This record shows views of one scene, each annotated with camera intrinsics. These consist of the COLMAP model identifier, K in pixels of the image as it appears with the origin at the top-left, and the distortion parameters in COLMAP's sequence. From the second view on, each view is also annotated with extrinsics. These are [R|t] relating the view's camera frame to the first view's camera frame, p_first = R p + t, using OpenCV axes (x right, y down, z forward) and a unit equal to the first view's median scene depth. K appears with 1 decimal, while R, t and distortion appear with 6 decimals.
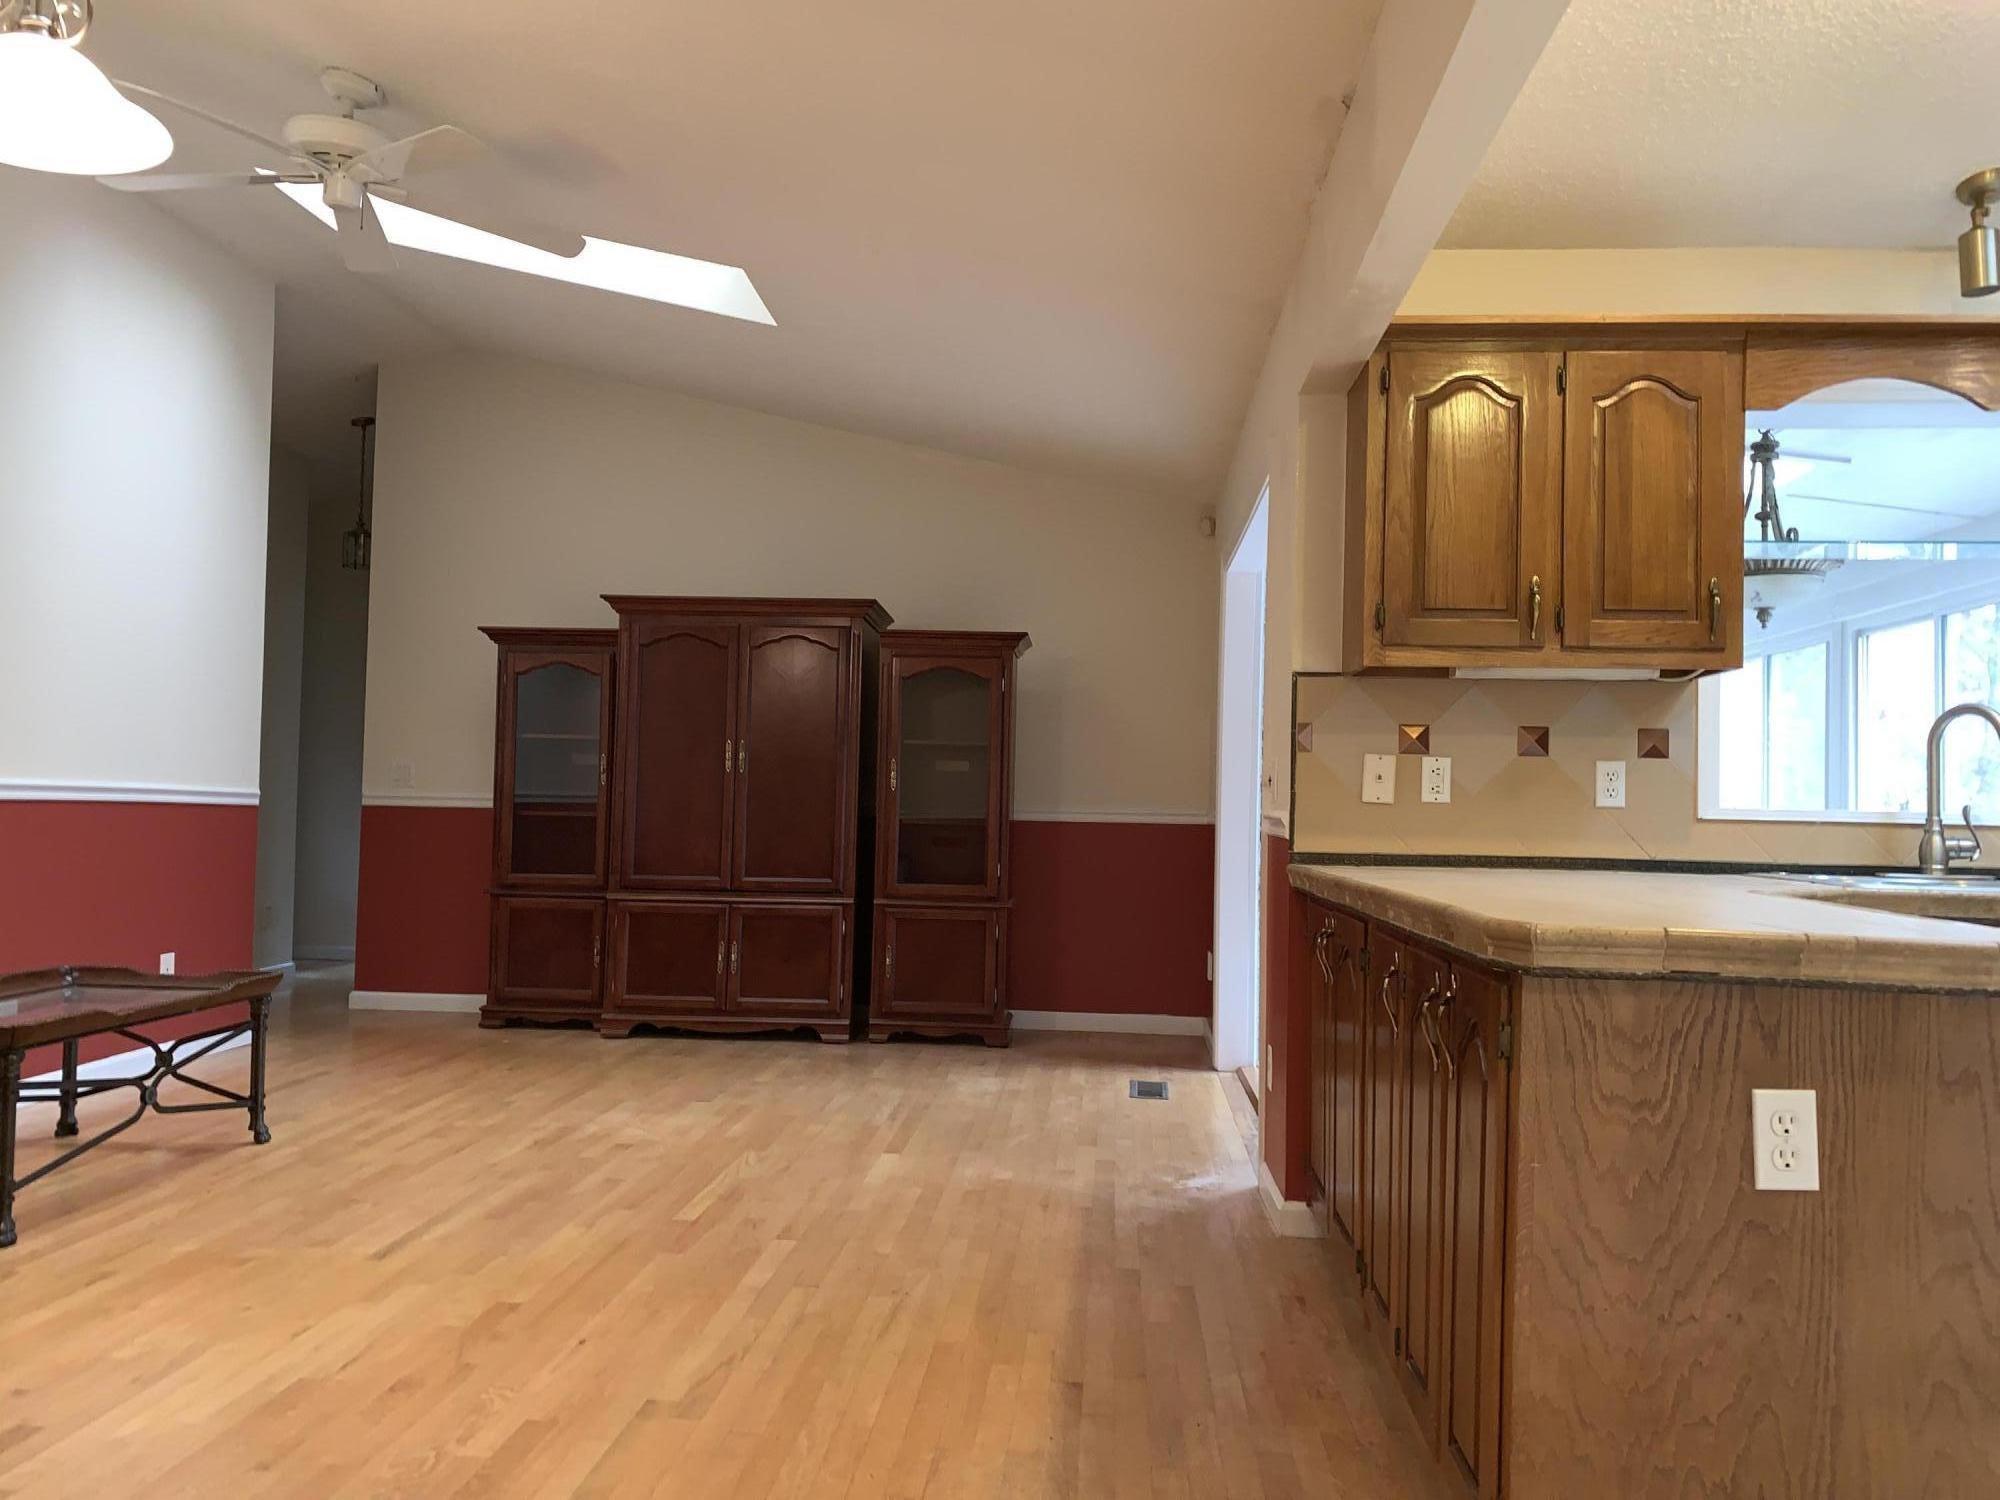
lens RADIAL K [[1503.7, 0, 1004.2], [0, 1503.7, 758.0], [0, 0, 1]] dist [0.024271, -0.018522]
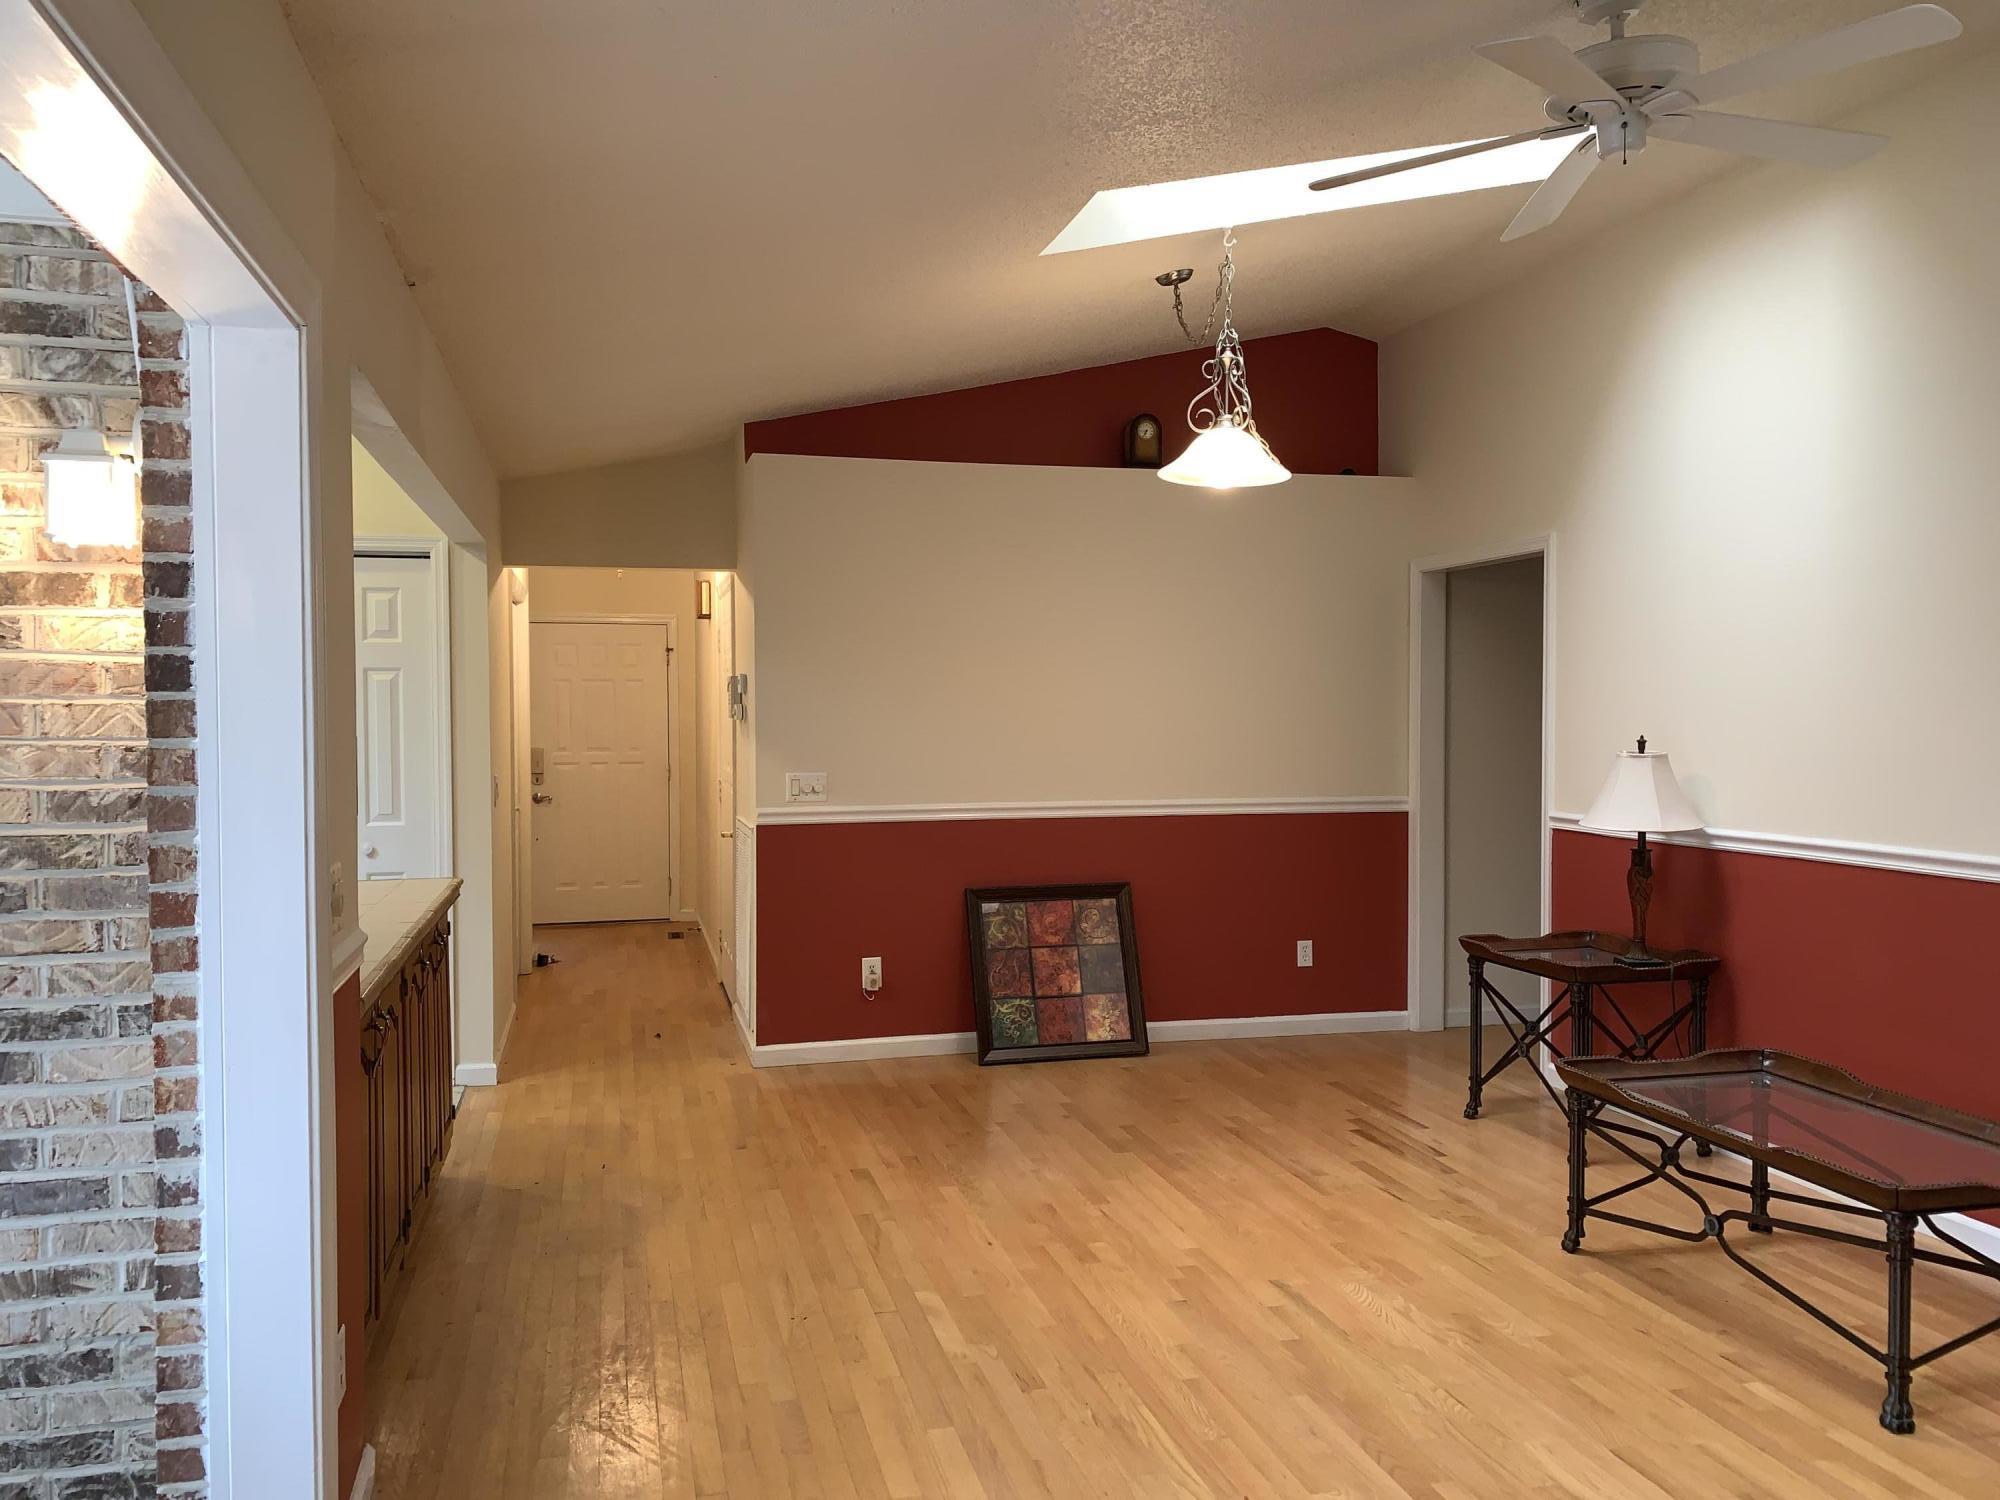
lens RADIAL K [[1503.7, 0, 1008.7], [0, 1503.7, 749.6], [0, 0, 1]] dist [0.024271, -0.018522]
pose [[-0.944774, -0.006849, -0.327652, 0.135605], [-0.002225, 0.999893, -0.014485, -0.046560], [0.327716, -0.012956, -0.944687, 1.854446]]
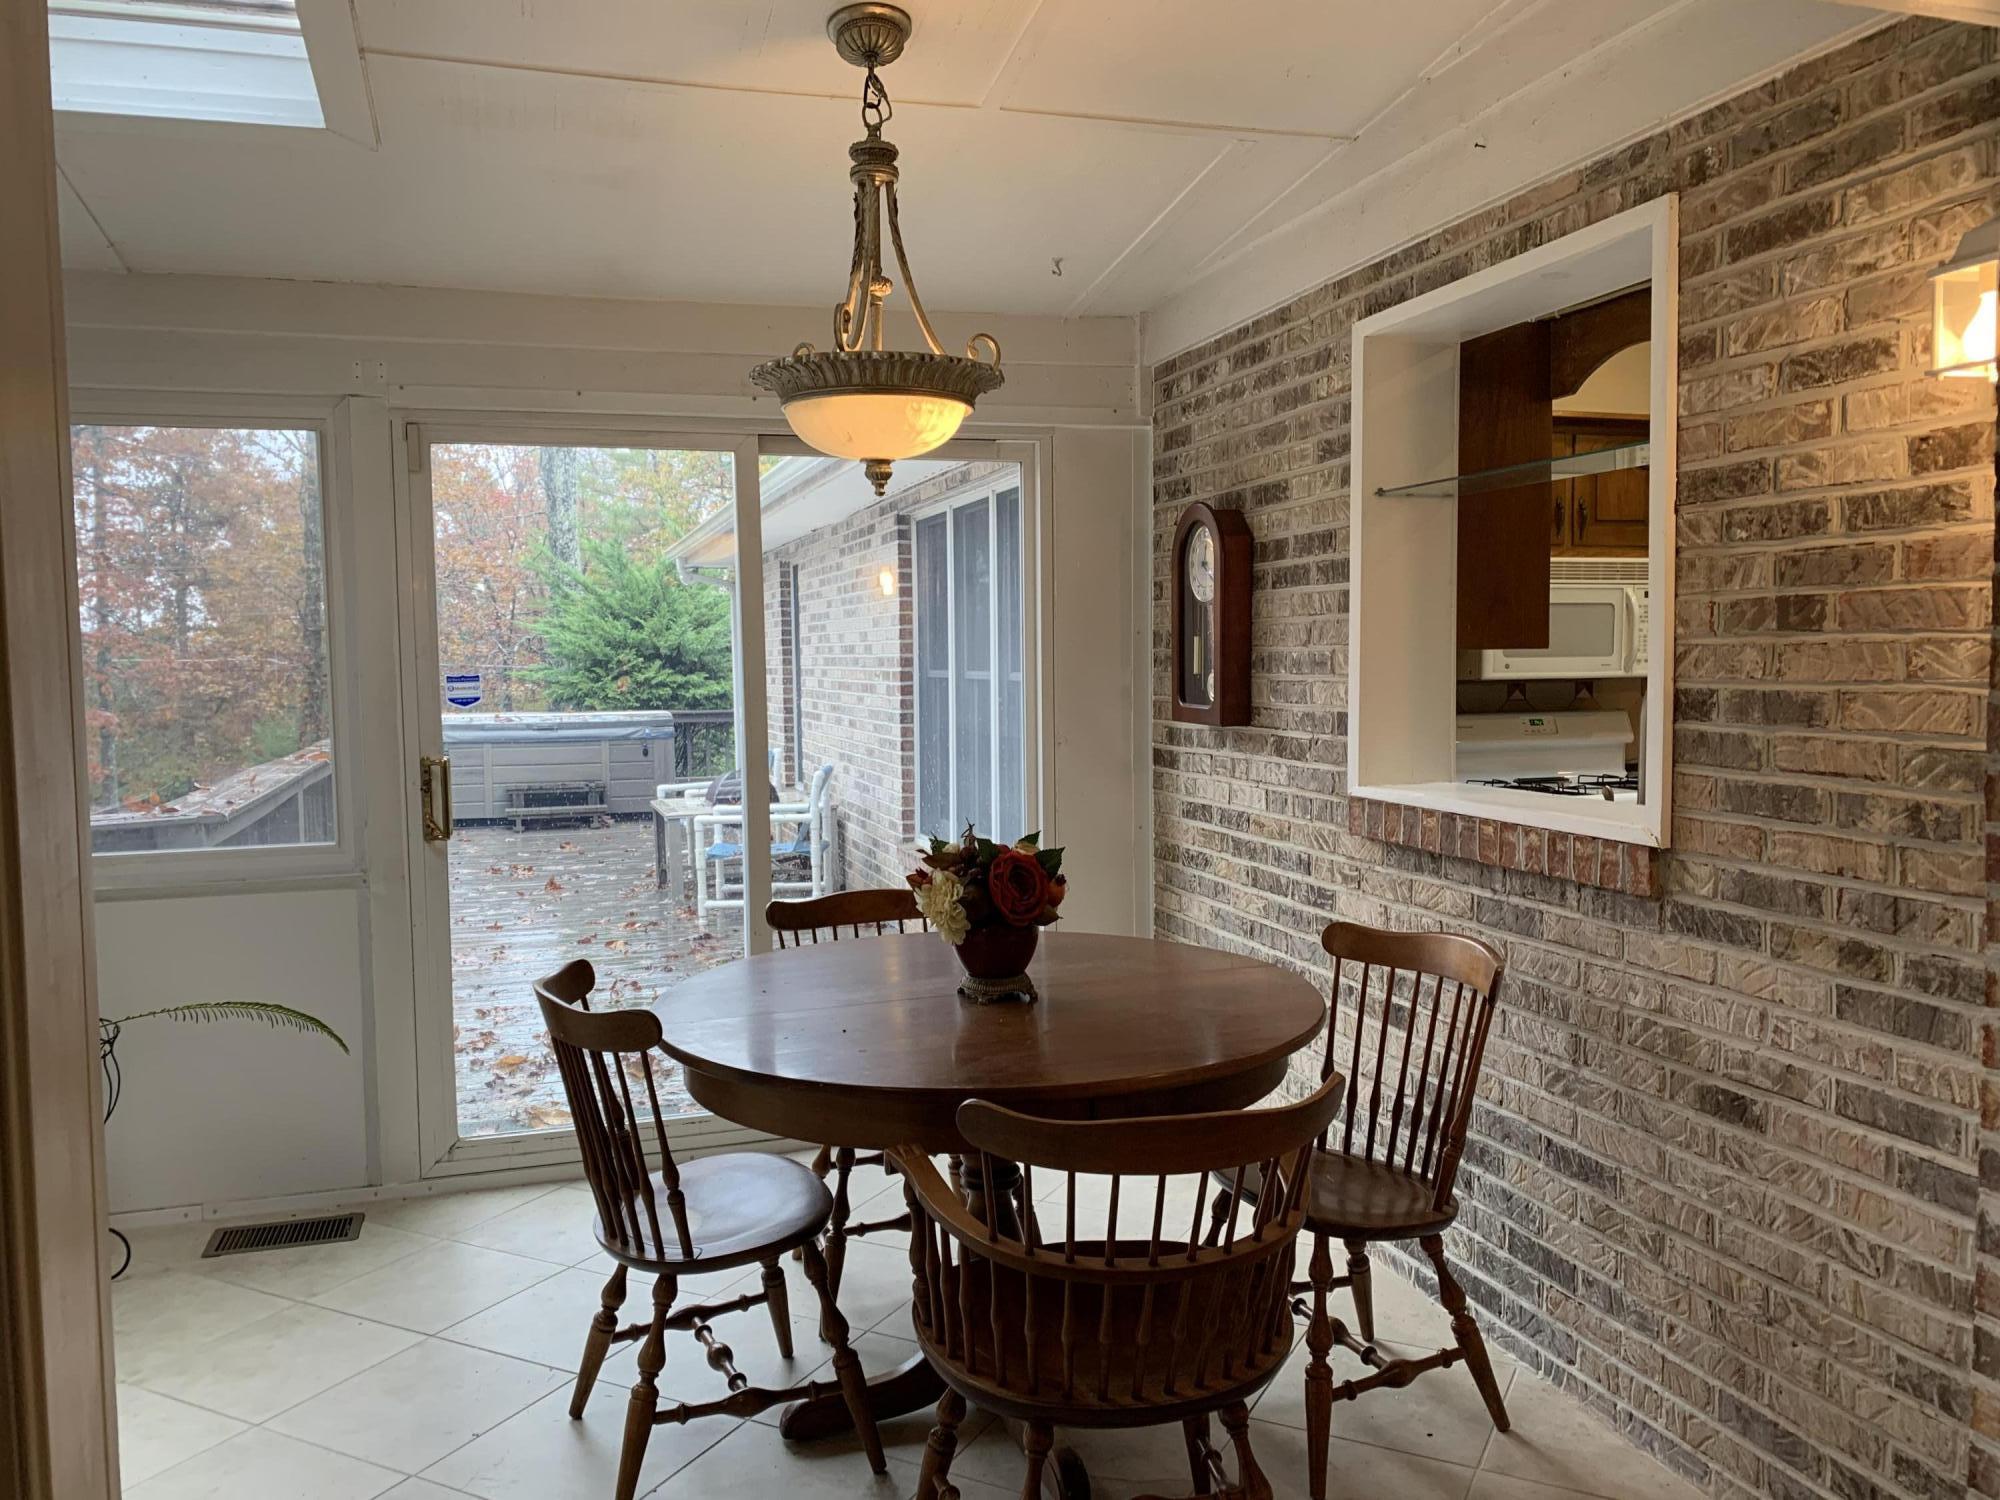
lens RADIAL K [[1506.7, 0, 986.0], [0, 1506.7, 751.5], [0, 0, 1]] dist [0.006332, 0.001837]
pose [[-0.364917, -0.073143, 0.928162, -0.037264], [-0.028745, 0.997319, 0.067292, -0.043493], [-0.930596, -0.002125, -0.366042, 1.623815]]
